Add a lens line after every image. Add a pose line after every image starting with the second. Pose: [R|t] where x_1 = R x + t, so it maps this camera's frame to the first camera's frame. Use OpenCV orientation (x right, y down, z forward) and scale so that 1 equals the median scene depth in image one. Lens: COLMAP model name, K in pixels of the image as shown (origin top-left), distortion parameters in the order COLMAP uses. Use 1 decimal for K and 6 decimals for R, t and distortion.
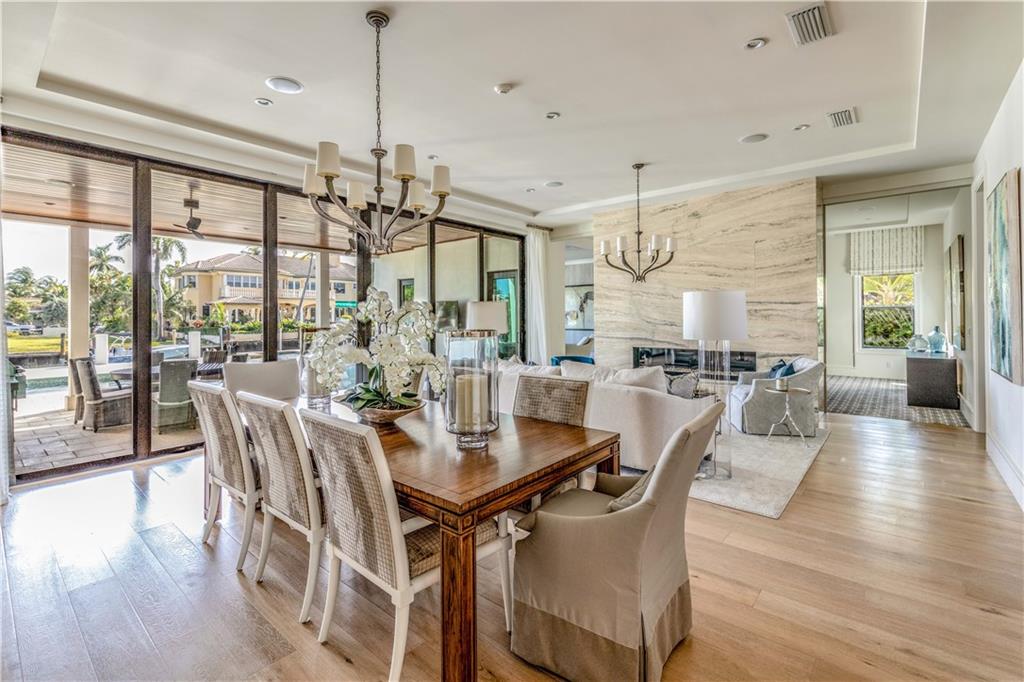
lens RADIAL K [[461.9, 0, 509.9], [0, 461.9, 315.5], [0, 0, 1]] dist [0.001825, 0.000426]
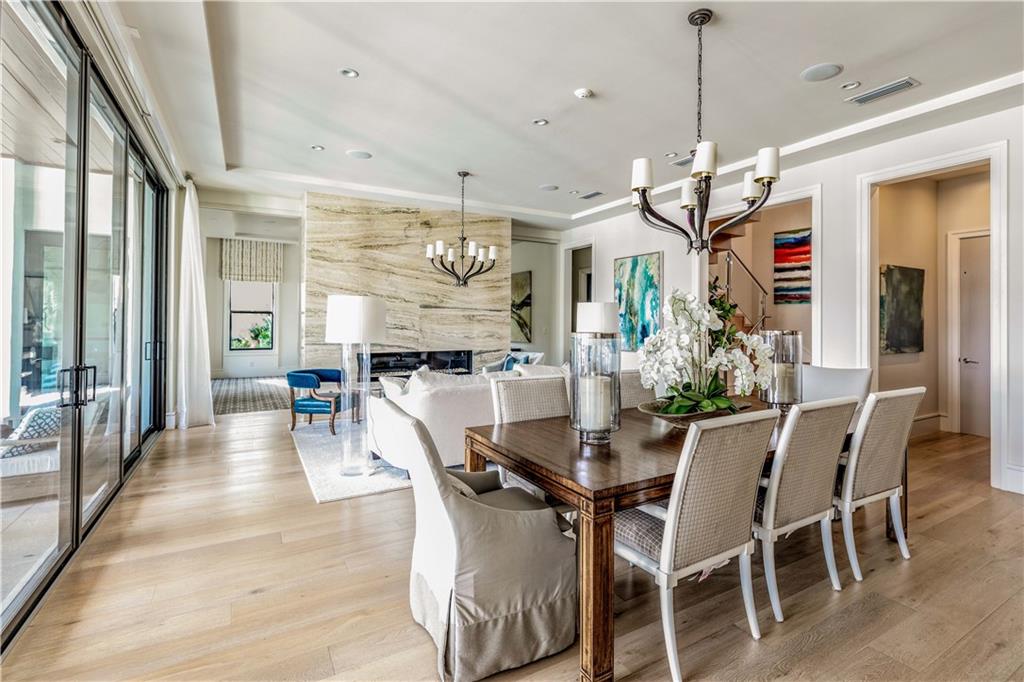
lens RADIAL K [[461.9, 0, 500.8], [0, 461.9, 316.6], [0, 0, 1]] dist [0.001825, 0.000426]
pose [[0.351775, 0.015195, 0.935961, -0.504963], [-0.009451, 0.999875, -0.012681, 0.005339], [-0.936037, -0.004385, 0.351874, 0.452455]]
